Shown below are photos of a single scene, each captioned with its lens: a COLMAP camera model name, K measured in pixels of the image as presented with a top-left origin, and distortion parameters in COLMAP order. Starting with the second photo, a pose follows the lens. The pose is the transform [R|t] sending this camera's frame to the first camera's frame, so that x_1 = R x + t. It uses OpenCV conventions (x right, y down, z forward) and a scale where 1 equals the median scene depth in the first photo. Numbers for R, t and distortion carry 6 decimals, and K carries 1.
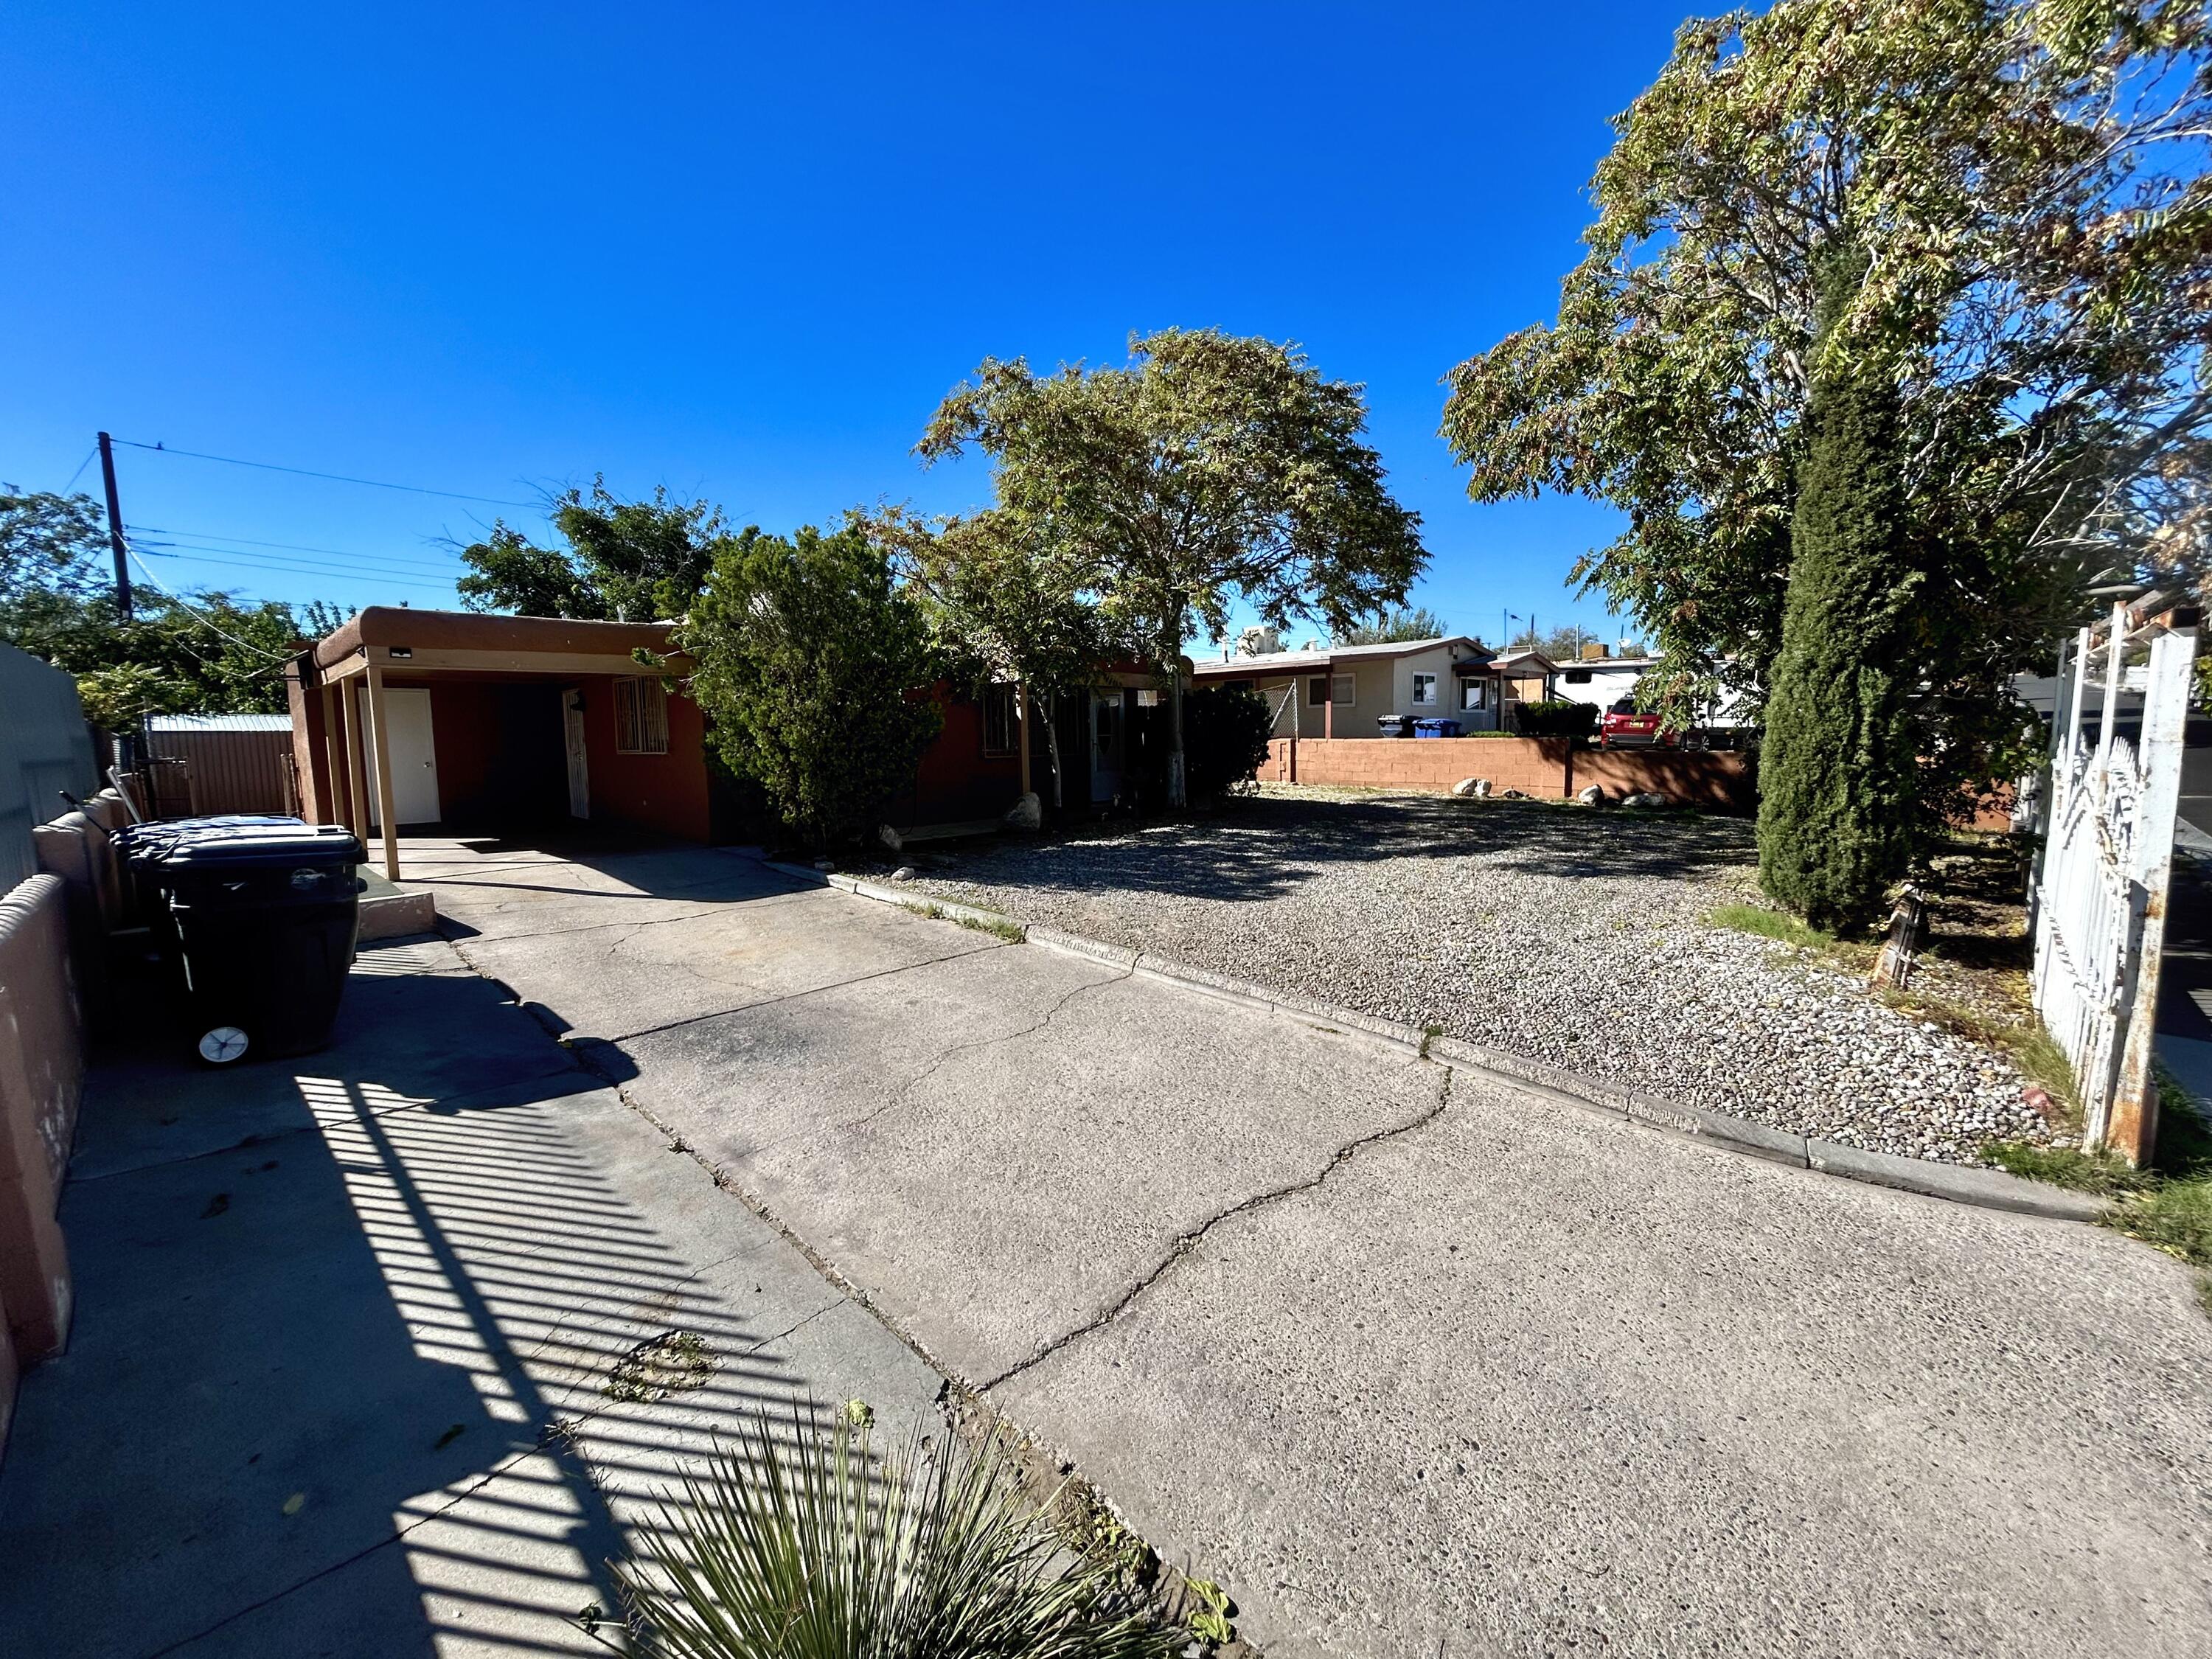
lens RADIAL K [[887.1, 0, 1093.4], [0, 887.1, 833.8], [0, 0, 1]] dist [-0.001874, -0.000405]
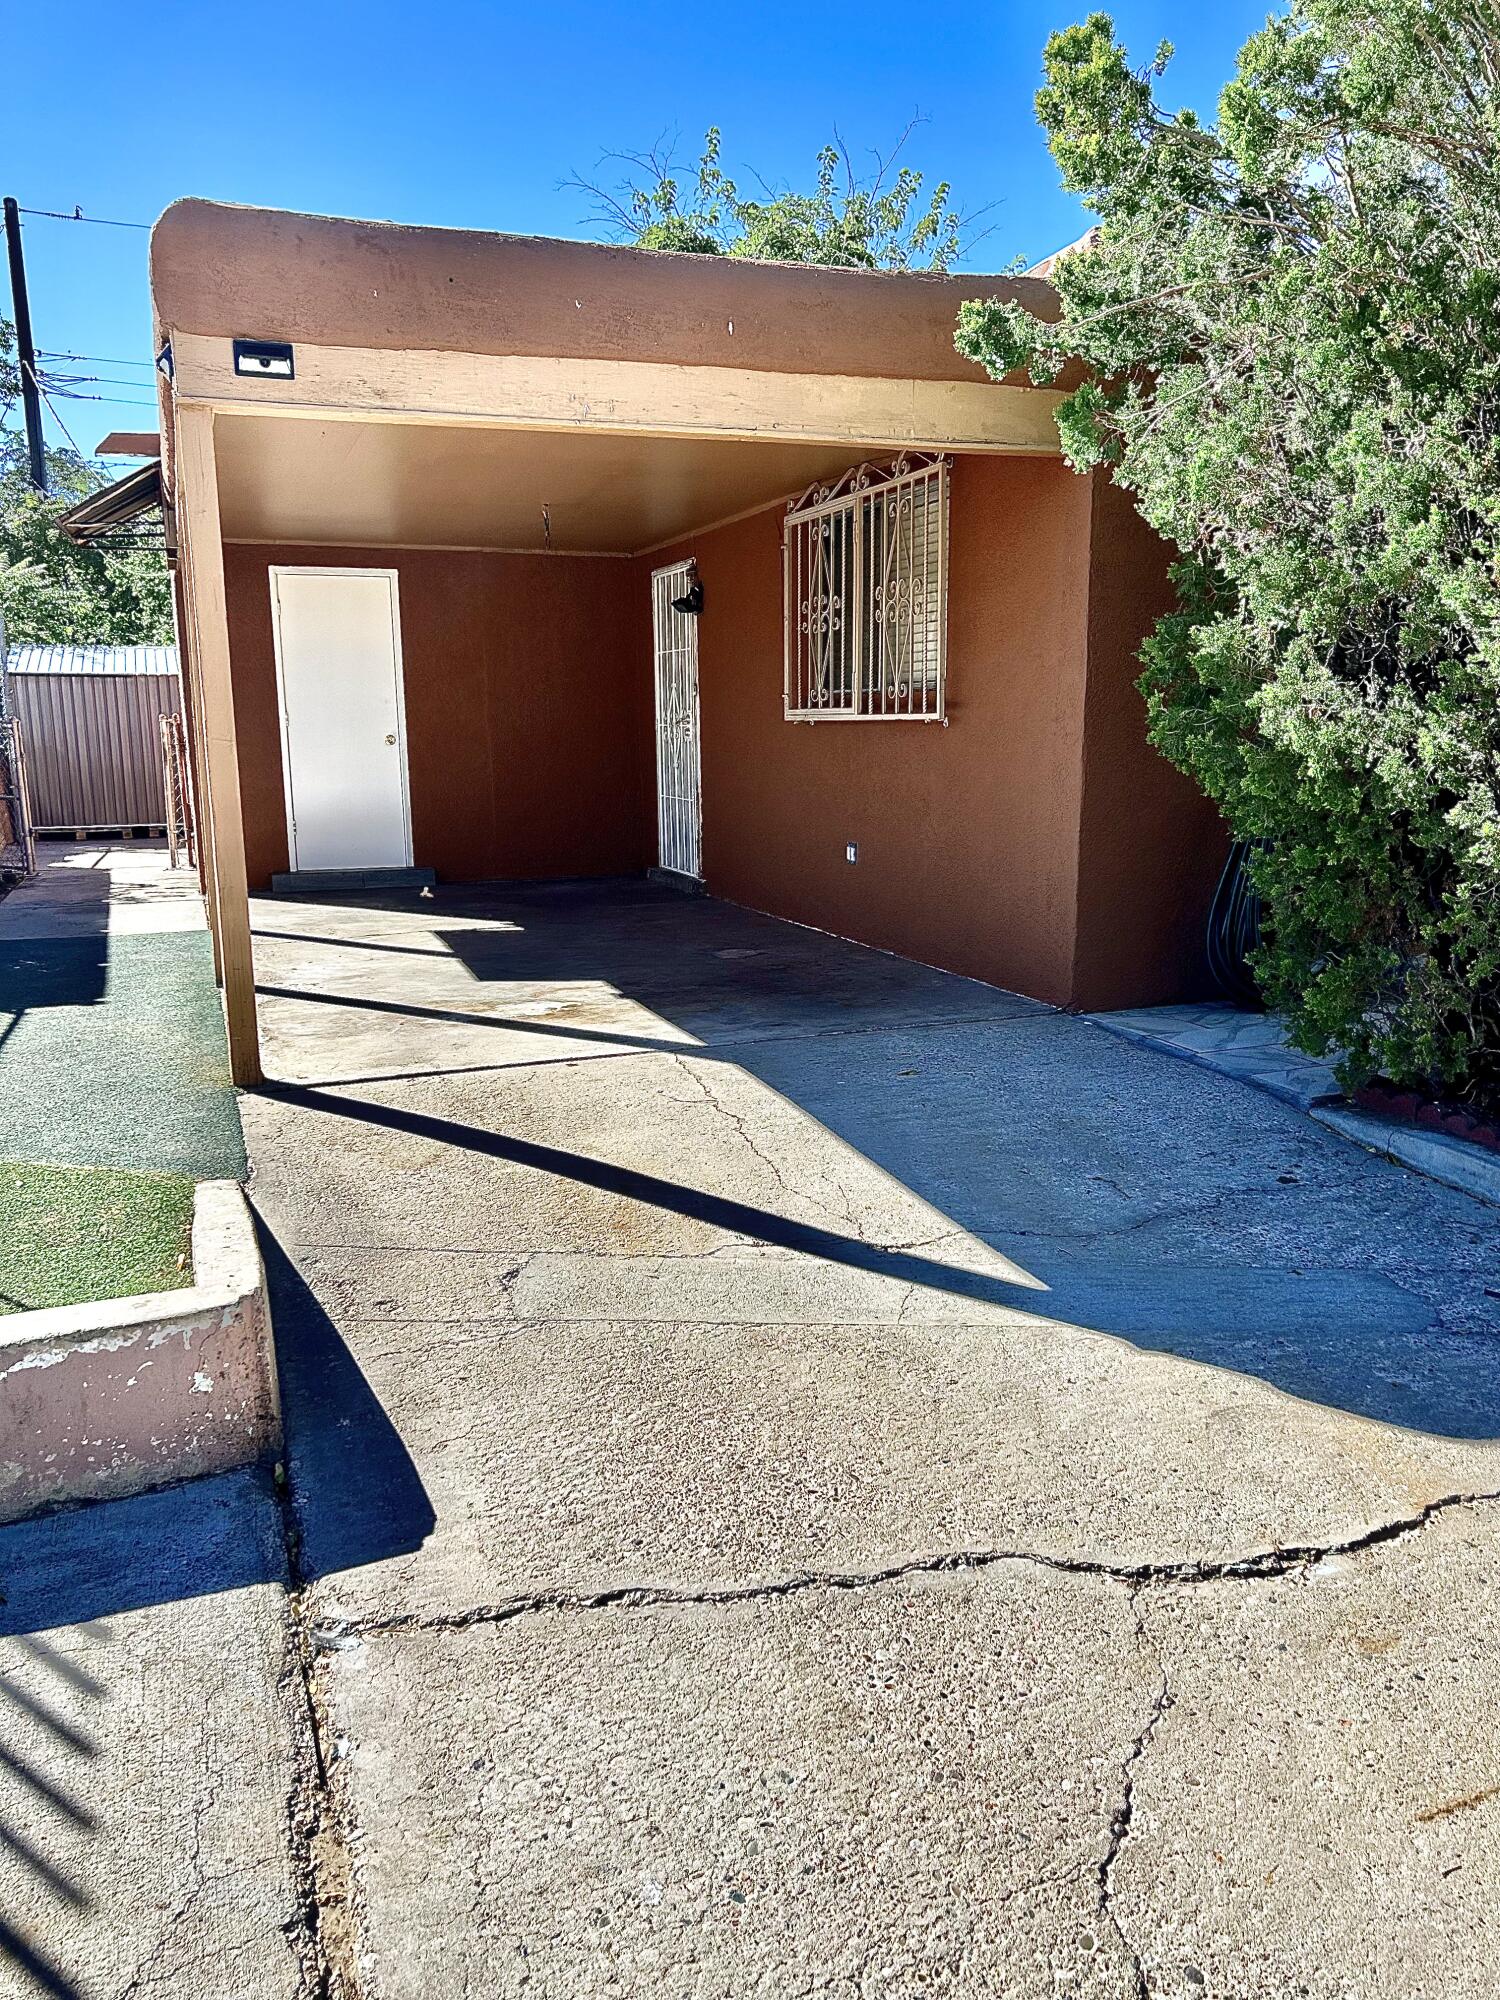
lens RADIAL K [[1468.2, 0, 766.6], [0, 1468.2, 1028.2], [0, 0, 1]] dist [0.058922, -0.072642]
pose [[0.909632, 0.093410, -0.404777, -0.245965], [-0.050254, 0.991979, 0.115984, -0.027750], [0.412364, -0.085161, 0.907030, 0.364353]]
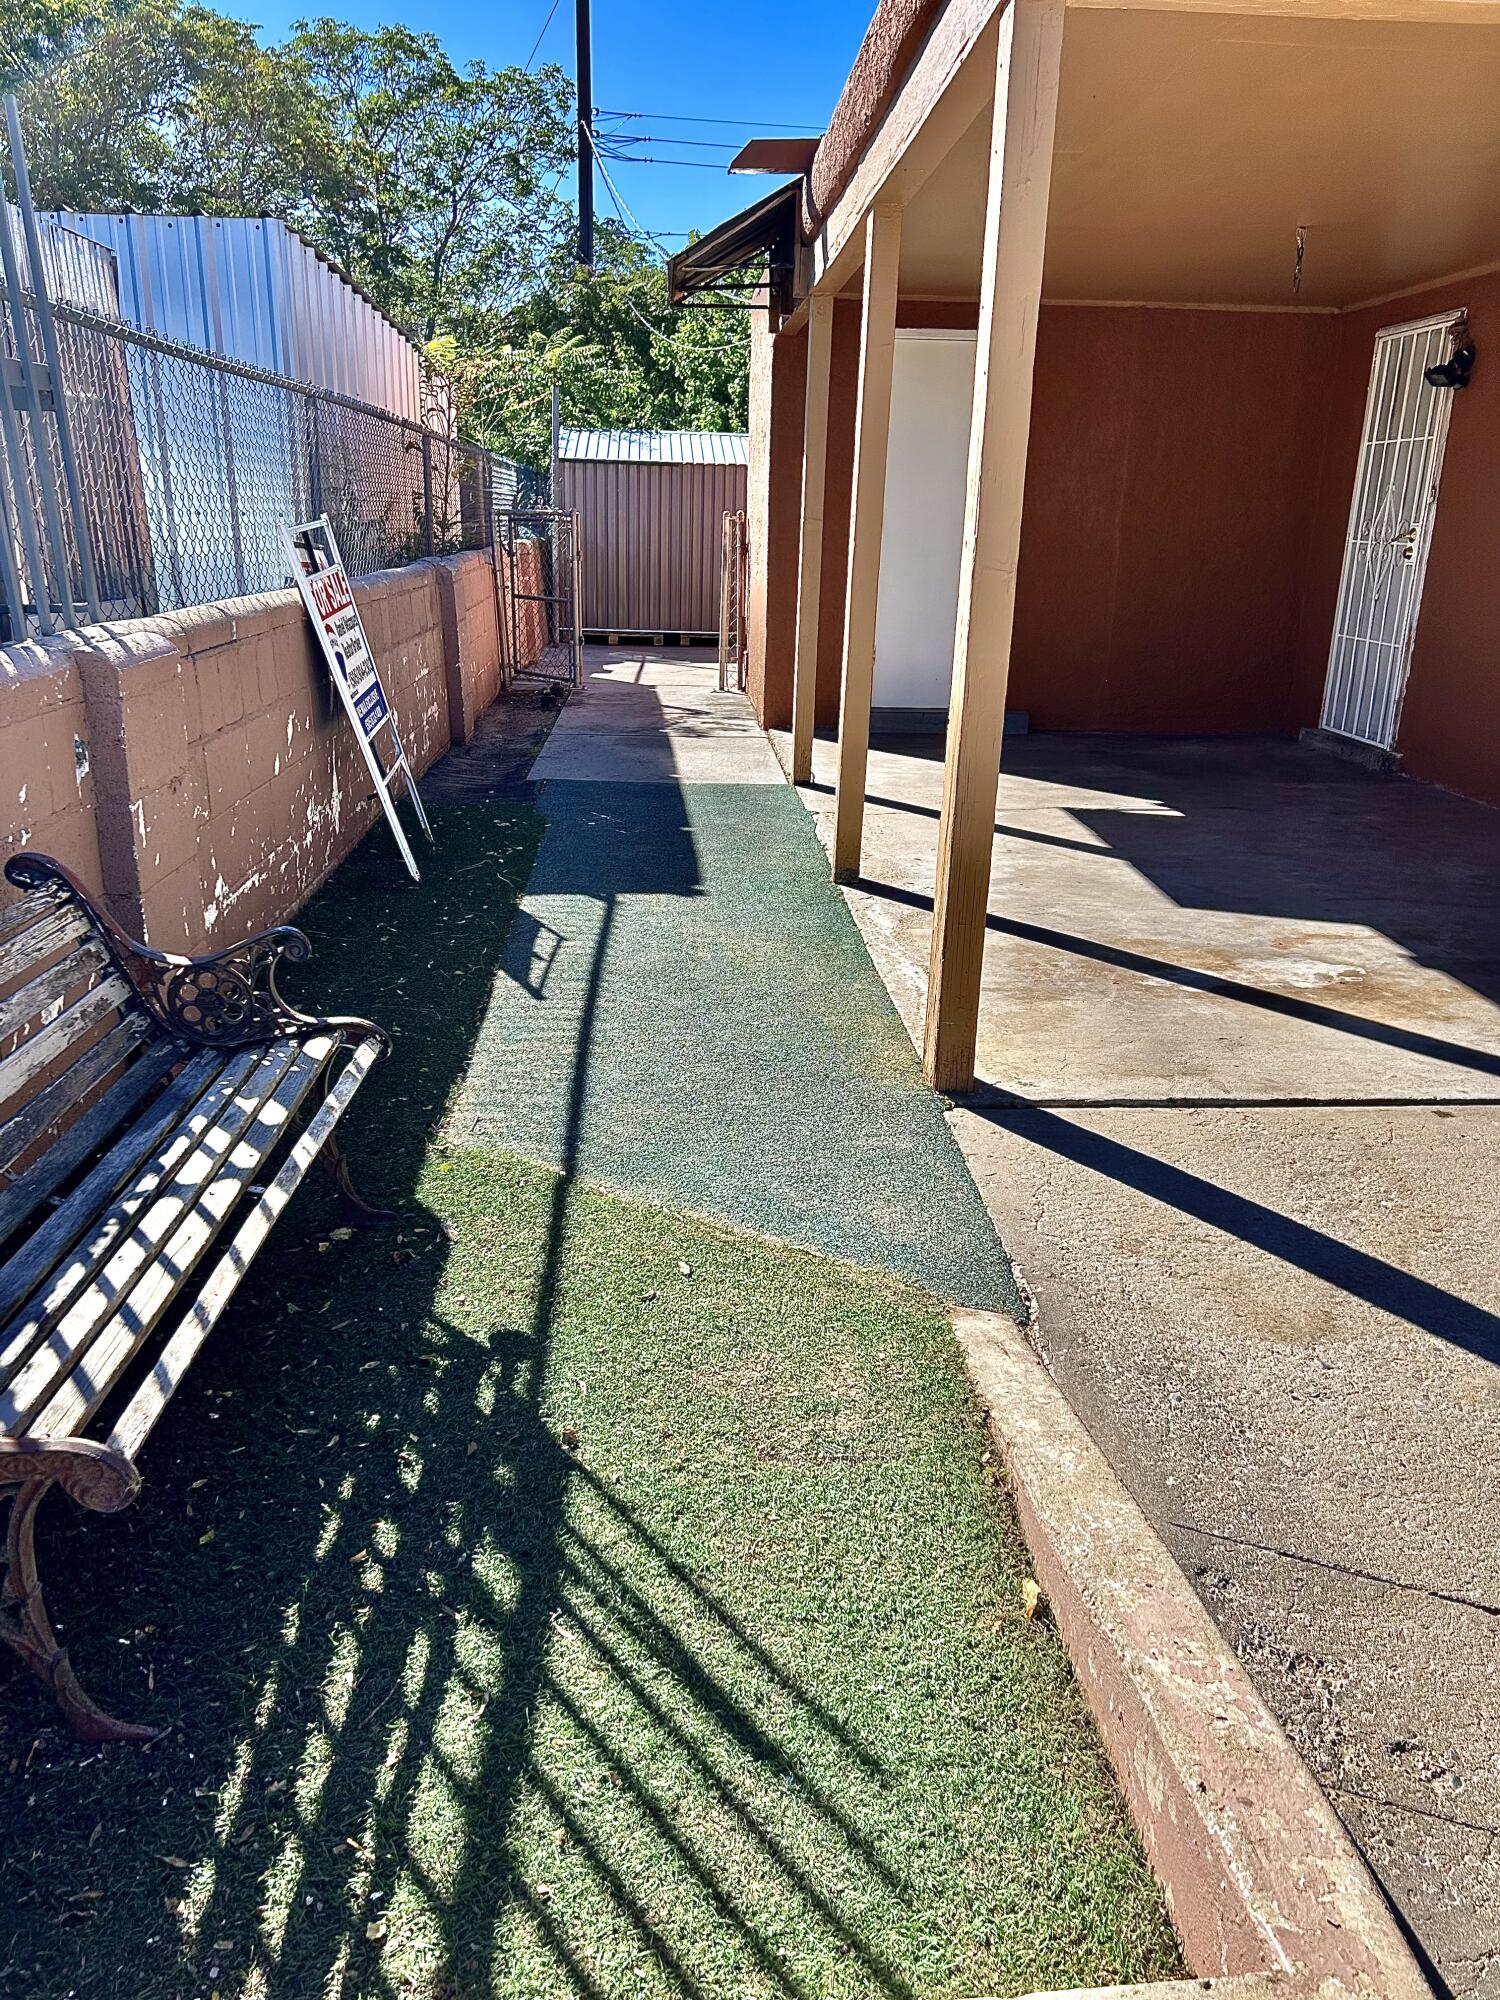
lens RADIAL K [[1508.4, 0, 752.0], [0, 1508.4, 995.1], [0, 0, 1]] dist [0.057866, -0.082551]
pose [[0.733535, 0.235397, -0.637585, -0.369082], [-0.105139, 0.966115, 0.235730, -0.036159], [0.671470, -0.105881, 0.733428, 0.430877]]
